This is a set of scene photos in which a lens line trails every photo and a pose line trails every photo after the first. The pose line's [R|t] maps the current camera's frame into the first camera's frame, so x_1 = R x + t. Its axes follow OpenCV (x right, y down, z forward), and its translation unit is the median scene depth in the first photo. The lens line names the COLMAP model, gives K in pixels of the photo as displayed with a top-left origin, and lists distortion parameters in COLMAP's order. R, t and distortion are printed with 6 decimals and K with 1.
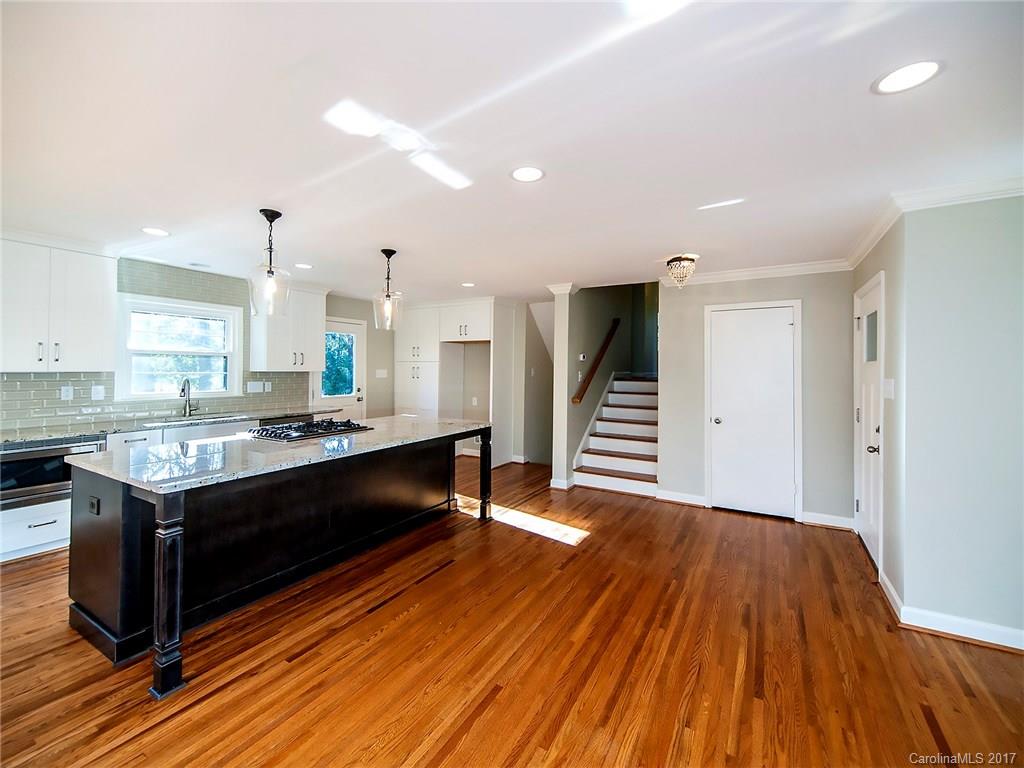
lens RADIAL K [[425.5, 0, 507.8], [0, 425.5, 371.0], [0, 0, 1]] dist [0.023452, -0.013277]
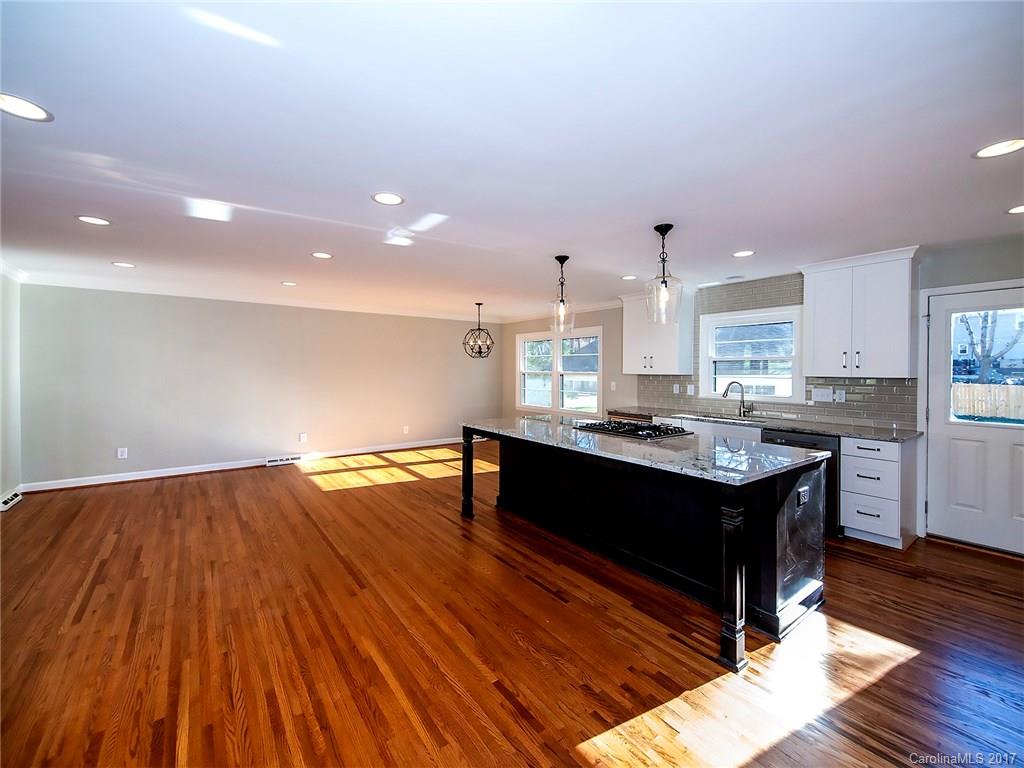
lens RADIAL K [[425.5, 0, 507.8], [0, 425.5, 371.0], [0, 0, 1]] dist [0.023452, -0.013277]
pose [[-0.388485, -0.007595, -0.921424, 0.544799], [-0.013947, 0.999900, -0.002361, 0.001170], [0.921349, 0.011933, -0.388552, 0.967460]]
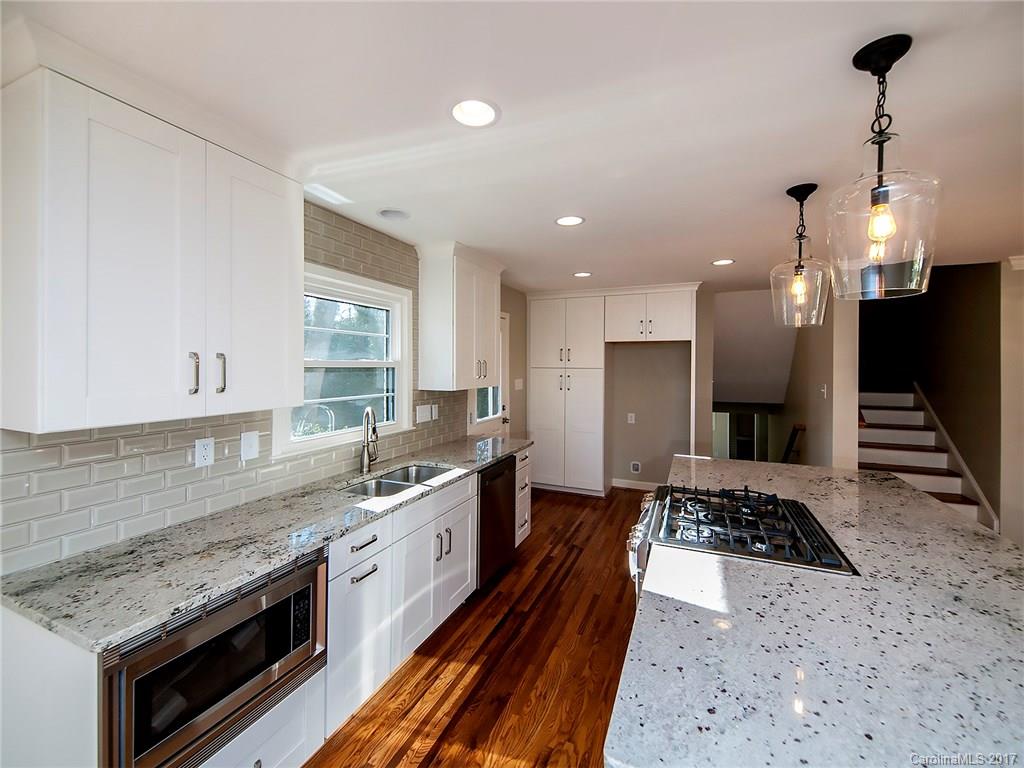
lens RADIAL K [[425.5, 0, 507.8], [0, 425.5, 371.0], [0, 0, 1]] dist [0.023452, -0.013277]
pose [[0.992830, -0.007096, 0.119320, -0.688553], [0.006116, 0.999945, 0.008577, -0.041077], [-0.119374, -0.007786, 0.992819, 0.438431]]
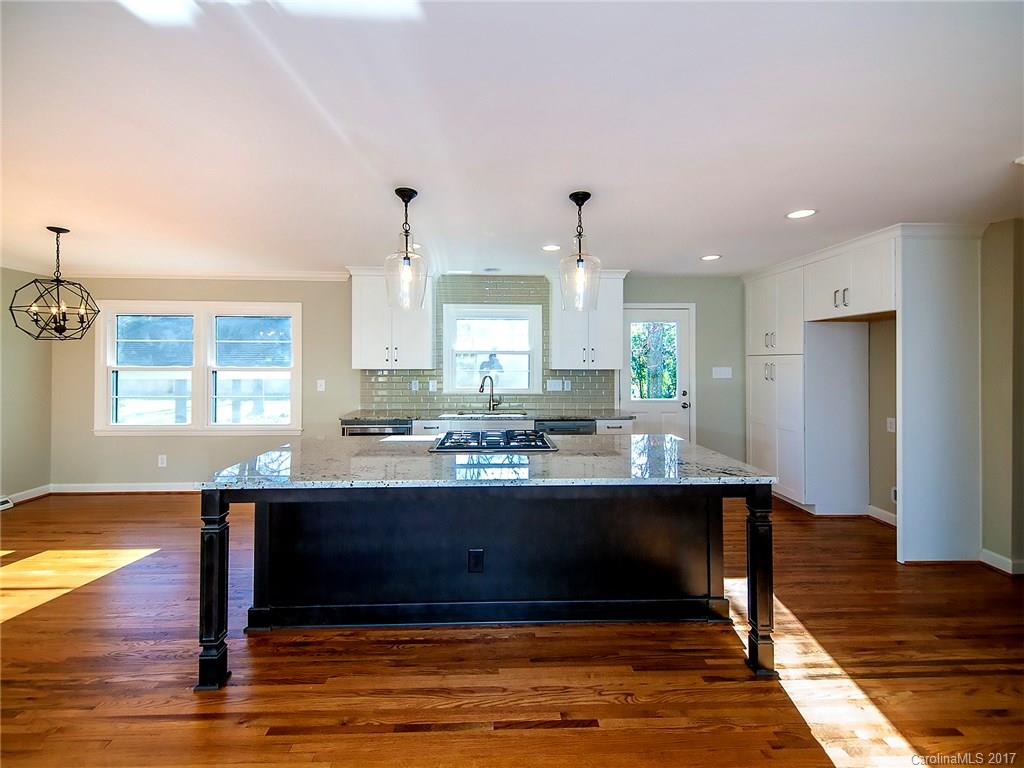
lens RADIAL K [[434.4, 0, 509.2], [0, 434.4, 361.1], [0, 0, 1]] dist [0.024076, -0.010539]
pose [[0.546824, -0.010962, -0.837176, 0.224701], [-0.002534, 0.999888, -0.014748, -0.002871], [0.837244, 0.010186, 0.546735, 0.481293]]
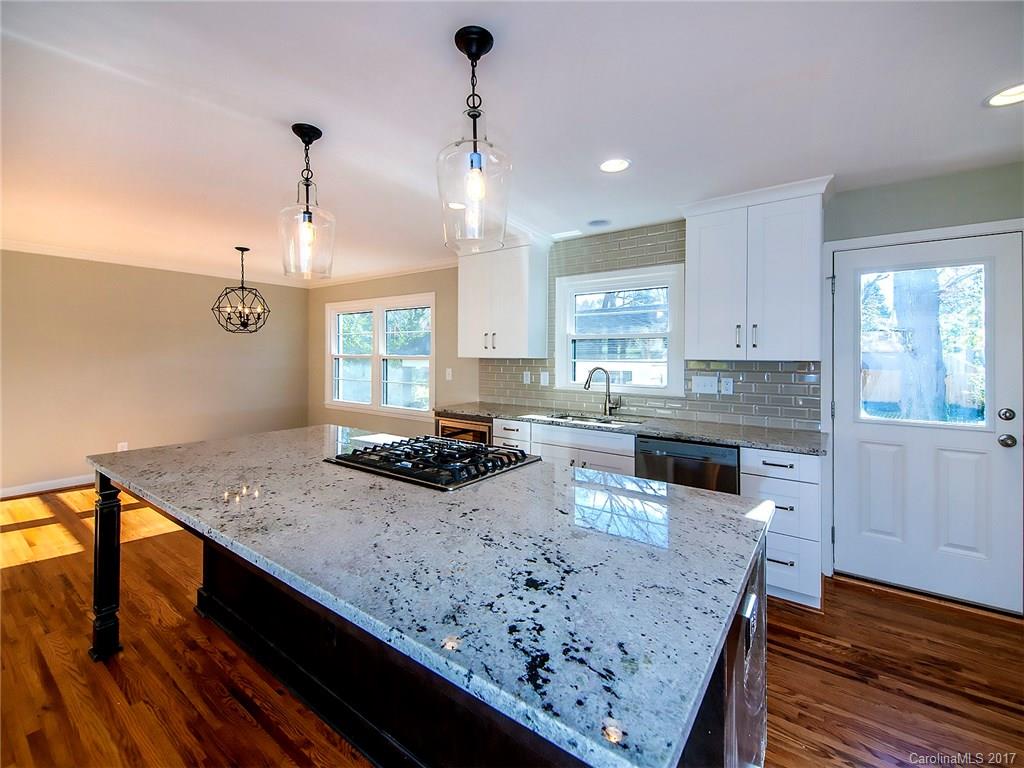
lens RADIAL K [[439.8, 0, 509.0], [0, 439.8, 352.1], [0, 0, 1]] dist [0.020476, -0.010886]
pose [[-0.095672, -0.018388, -0.995243, 0.100082], [-0.012989, 0.999767, -0.017223, 0.006187], [0.995328, 0.011279, -0.095889, 0.991511]]
